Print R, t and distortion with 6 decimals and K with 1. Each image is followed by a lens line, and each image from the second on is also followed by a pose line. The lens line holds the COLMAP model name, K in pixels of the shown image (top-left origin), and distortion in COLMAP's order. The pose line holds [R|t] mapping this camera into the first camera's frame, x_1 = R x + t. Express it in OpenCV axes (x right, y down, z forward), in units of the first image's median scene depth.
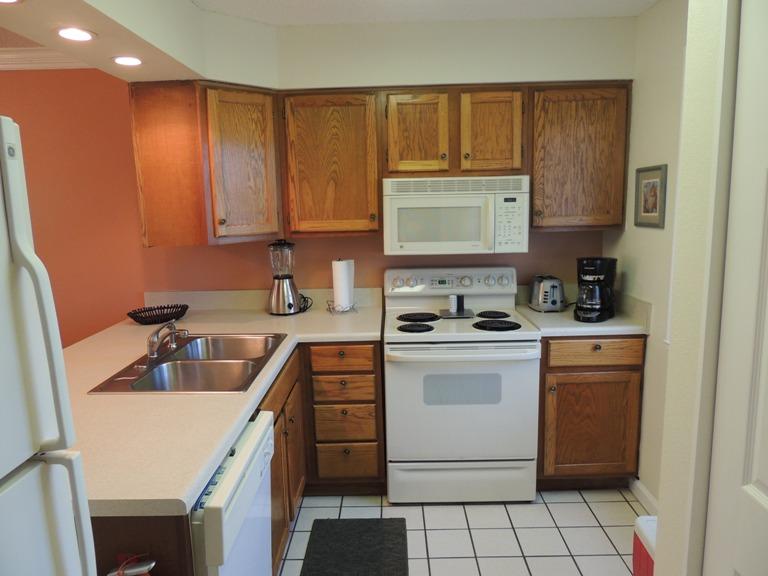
lens RADIAL K [[554.3, 0, 385.4], [0, 554.3, 288.3], [0, 0, 1]] dist [-0.003590, -0.001810]
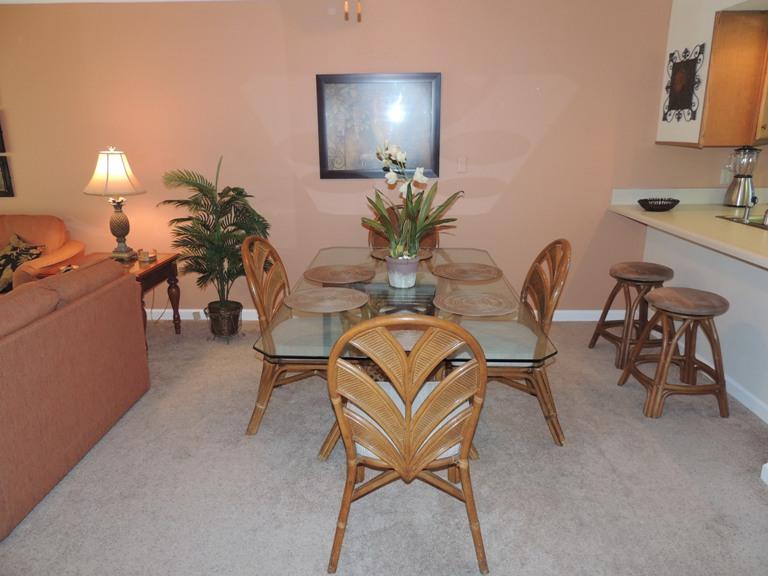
lens RADIAL K [[554.3, 0, 385.4], [0, 554.3, 288.3], [0, 0, 1]] dist [-0.003590, -0.001810]
pose [[0.999858, 0.016826, -0.000183, -1.155072], [-0.016687, 0.992879, 0.117951, 0.112311], [0.002166, -0.117931, 0.993019, -0.306788]]
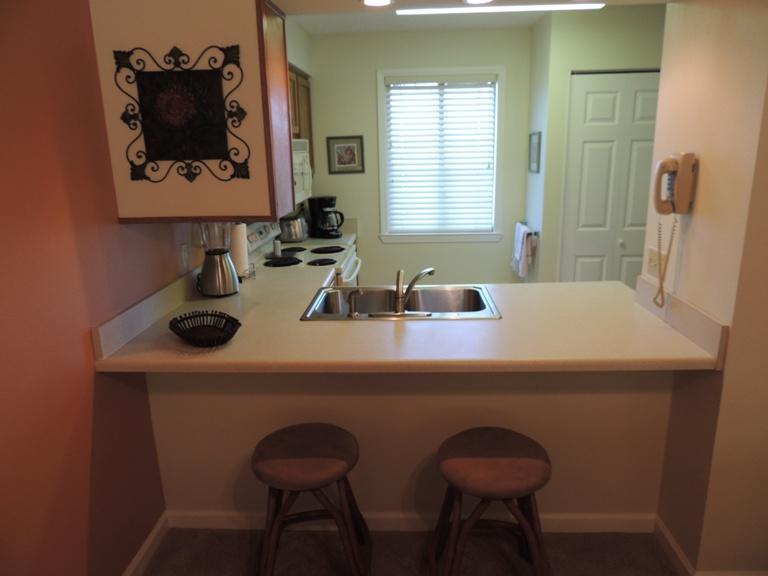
lens RADIAL K [[554.3, 0, 385.4], [0, 554.3, 288.3], [0, 0, 1]] dist [-0.003590, -0.001810]
pose [[0.035279, -0.233640, 0.971683, -1.193767], [0.179287, 0.957994, 0.223839, -0.131435], [-0.983164, 0.166313, 0.075686, 0.820098]]
